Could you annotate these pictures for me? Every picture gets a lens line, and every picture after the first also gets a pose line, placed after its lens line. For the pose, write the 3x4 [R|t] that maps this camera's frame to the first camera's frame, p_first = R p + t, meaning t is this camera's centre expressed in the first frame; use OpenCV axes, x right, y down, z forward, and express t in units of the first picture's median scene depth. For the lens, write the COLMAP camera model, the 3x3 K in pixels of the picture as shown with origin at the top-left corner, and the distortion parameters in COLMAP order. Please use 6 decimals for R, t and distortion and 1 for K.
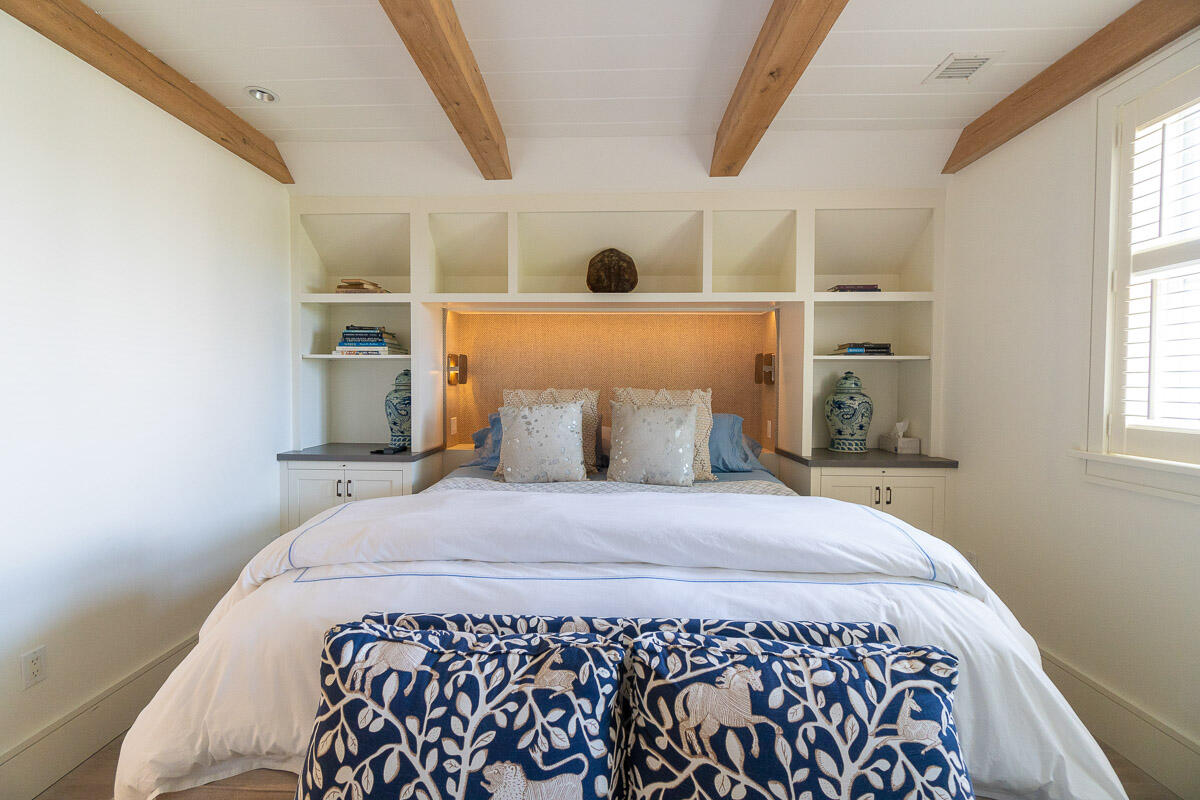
lens RADIAL K [[505.5, 0, 600.0], [0, 505.5, 400.0], [0, 0, 1]] dist [-0.005539, -0.000178]
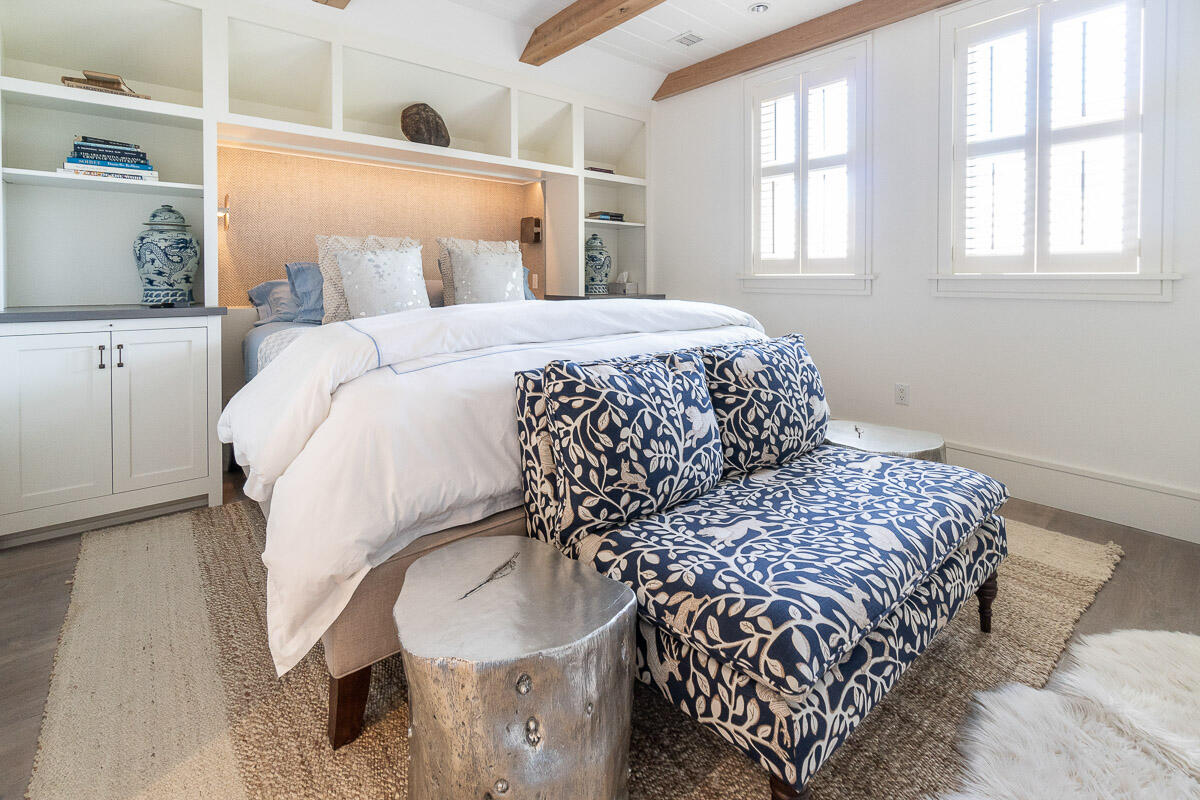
lens RADIAL K [[534.2, 0, 598.8], [0, 534.2, 283.2], [0, 0, 1]] dist [-0.012625, -0.000043]
pose [[0.742603, -0.016260, 0.669534, -0.737814], [0.027350, 0.999608, -0.006059, 0.138282], [-0.669173, 0.022812, 0.742757, -0.064735]]
